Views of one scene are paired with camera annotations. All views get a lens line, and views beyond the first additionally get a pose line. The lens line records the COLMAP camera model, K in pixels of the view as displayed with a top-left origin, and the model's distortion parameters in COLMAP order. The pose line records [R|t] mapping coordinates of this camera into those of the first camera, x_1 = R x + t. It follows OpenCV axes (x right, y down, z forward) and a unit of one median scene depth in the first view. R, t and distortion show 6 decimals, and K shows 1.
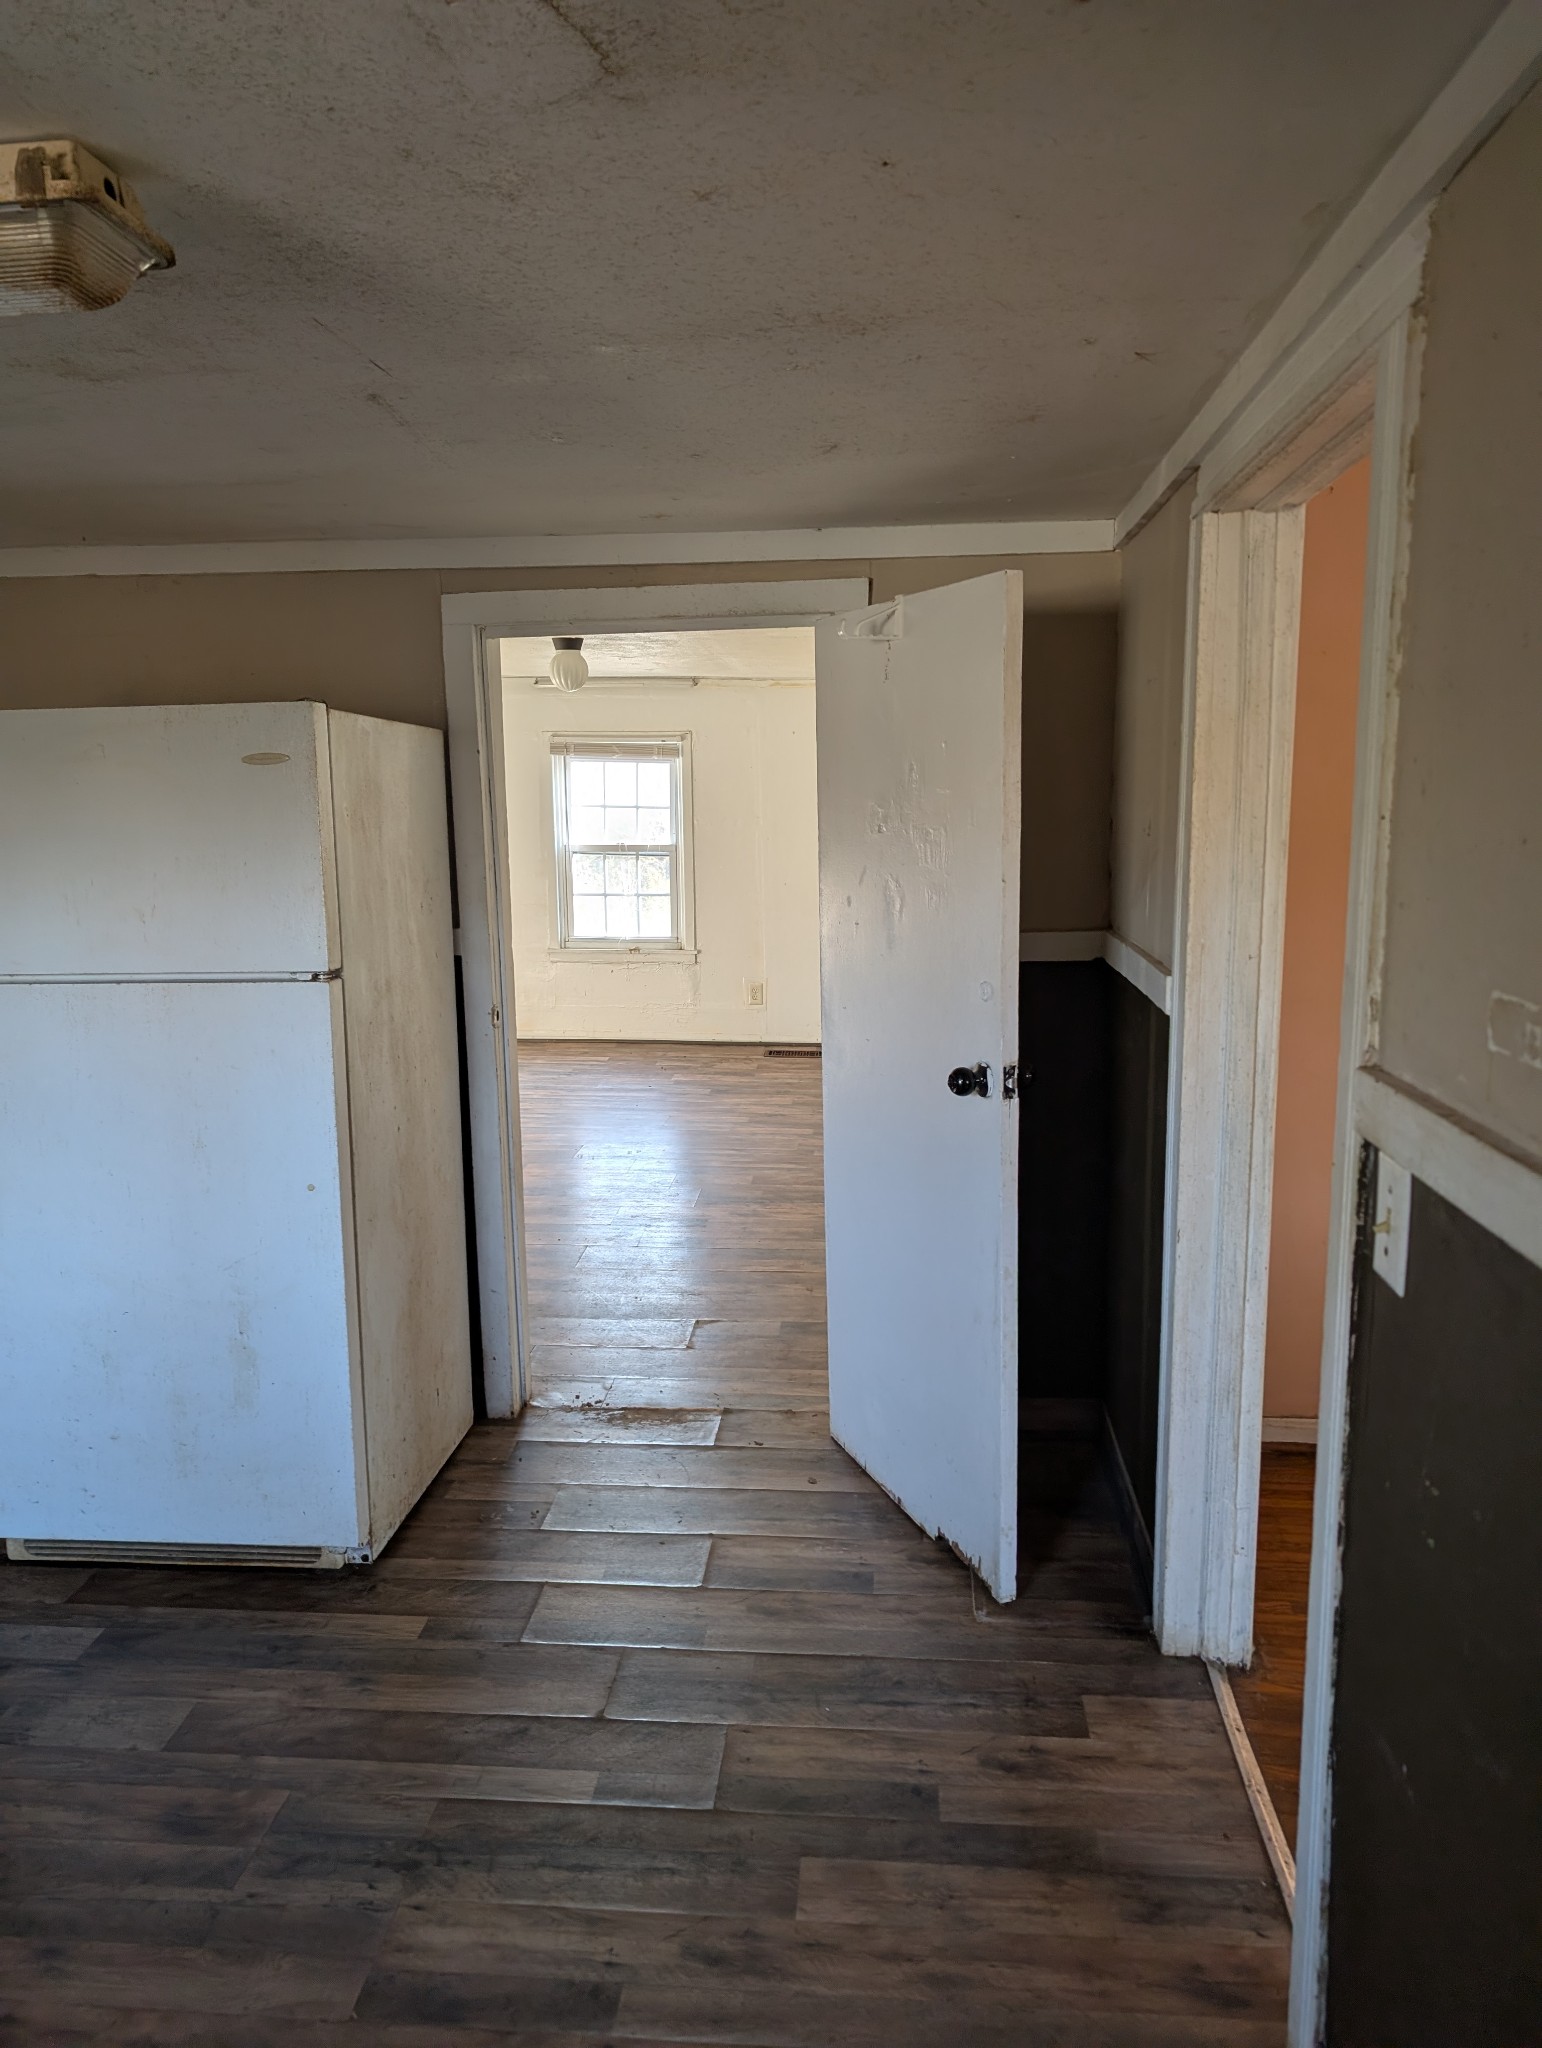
lens RADIAL K [[1455.6, 0, 768.7], [0, 1455.6, 1015.8], [0, 0, 1]] dist [0.010409, -0.006650]
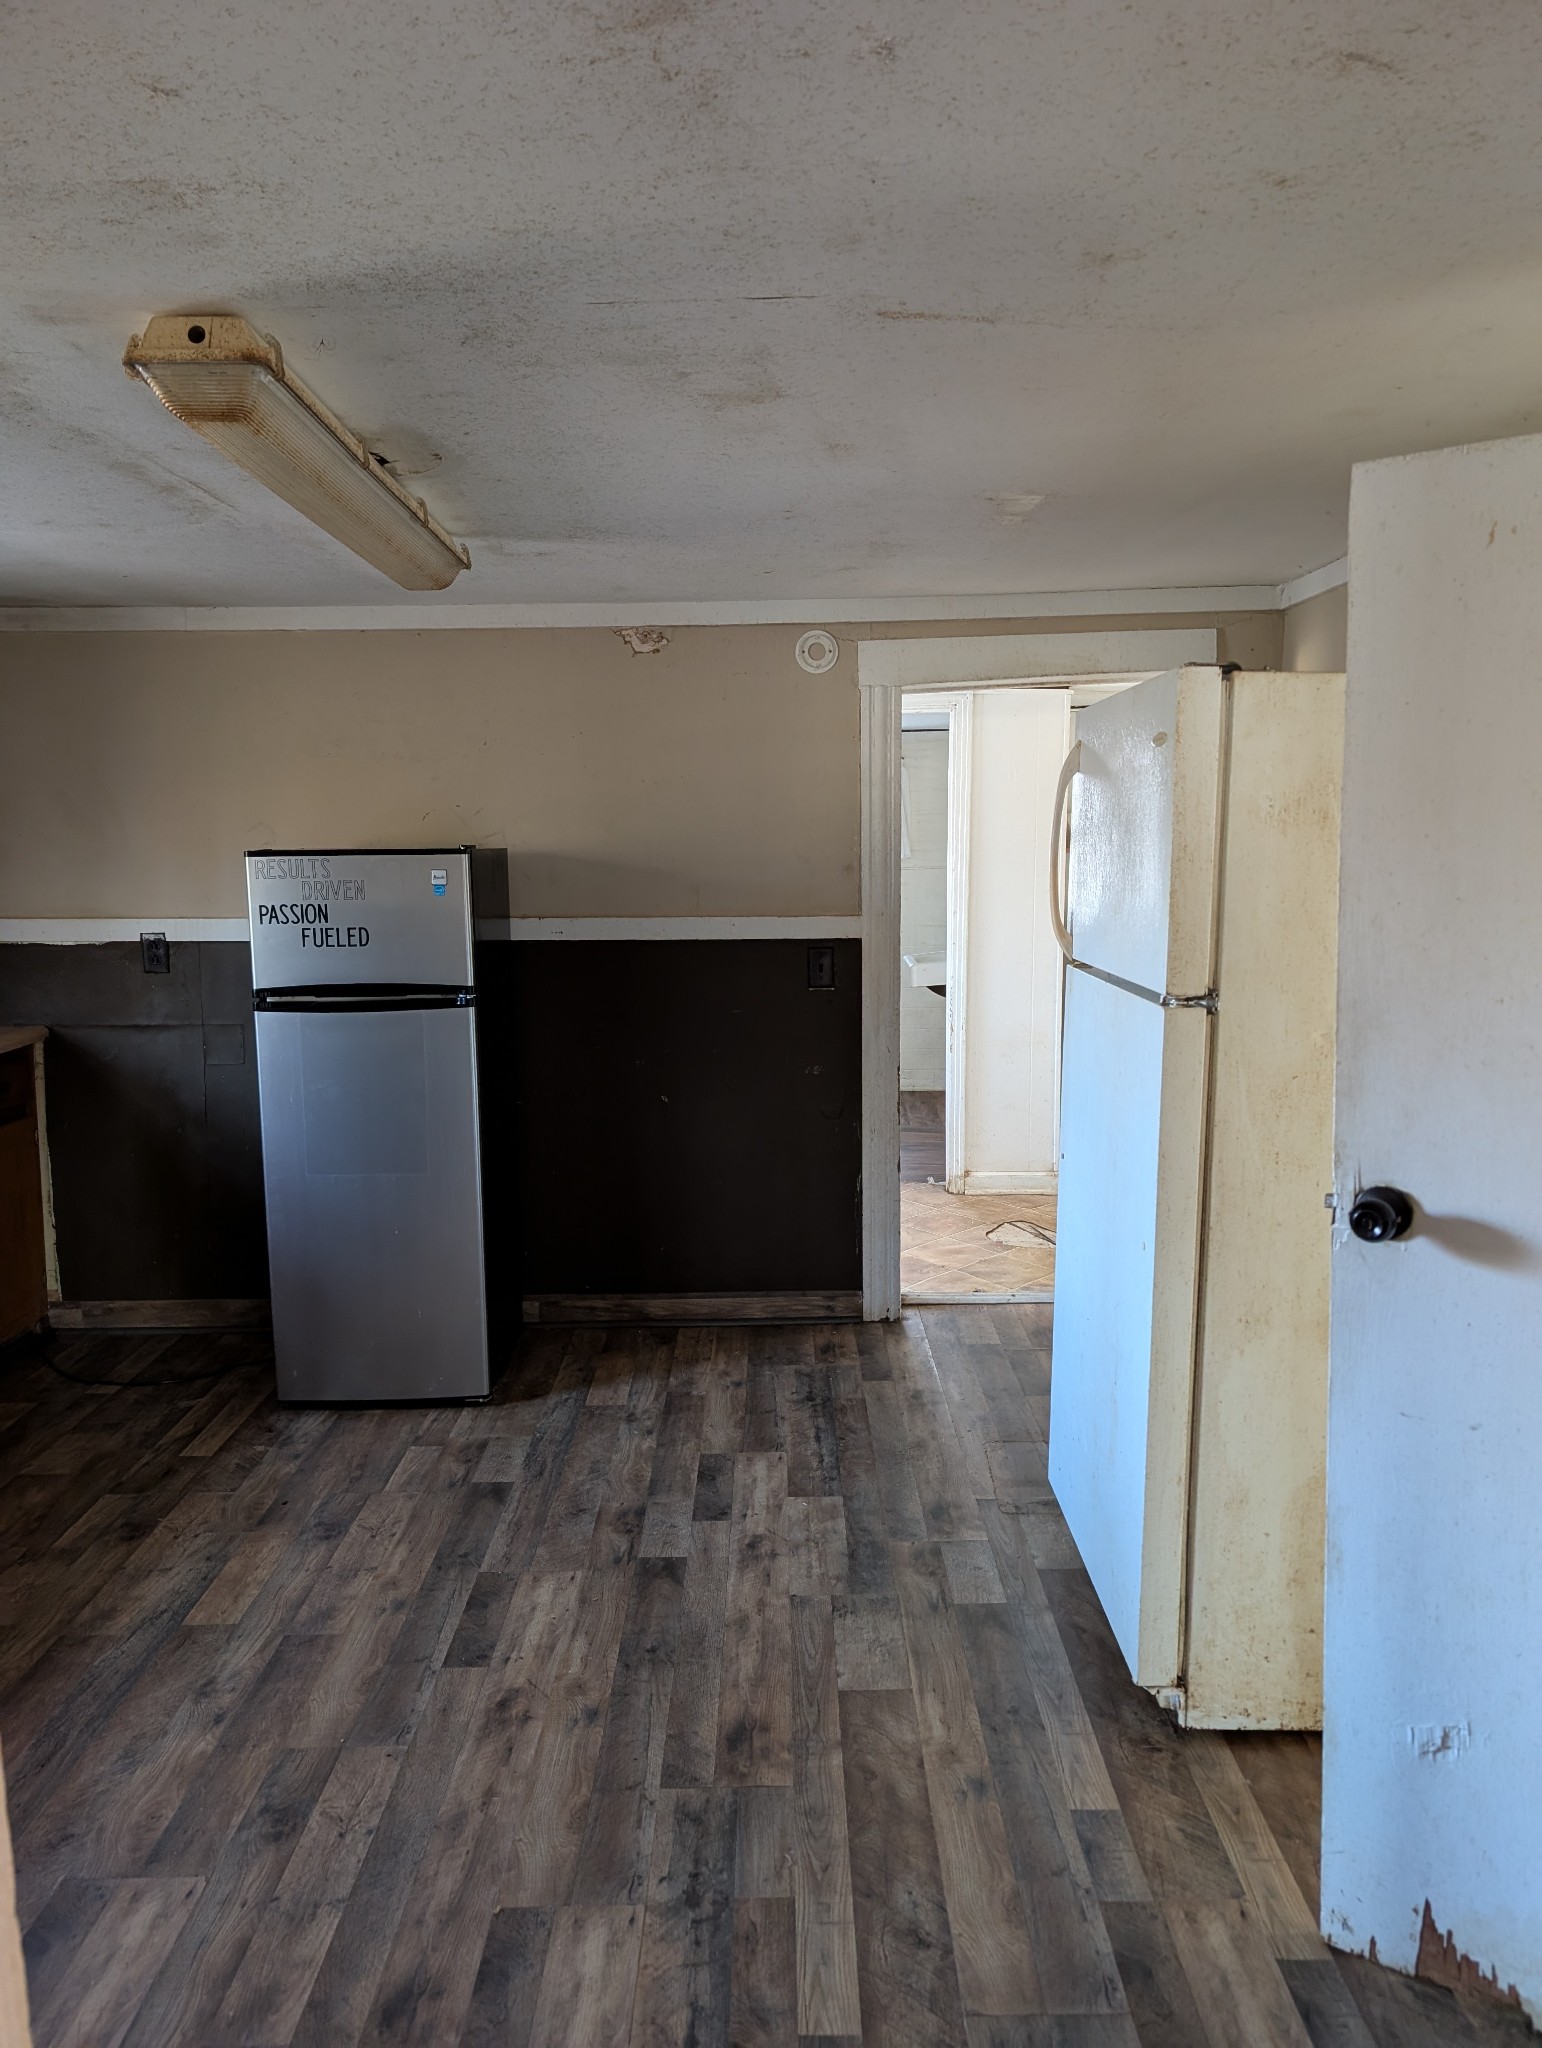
lens RADIAL K [[1455.6, 0, 771.7], [0, 1455.6, 1031.8], [0, 0, 1]] dist [0.010409, -0.006650]
pose [[0.097440, 0.150981, -0.983723, 0.590825], [-0.142860, 0.980312, 0.136307, -0.110407], [0.984935, 0.127253, 0.117090, 0.829975]]
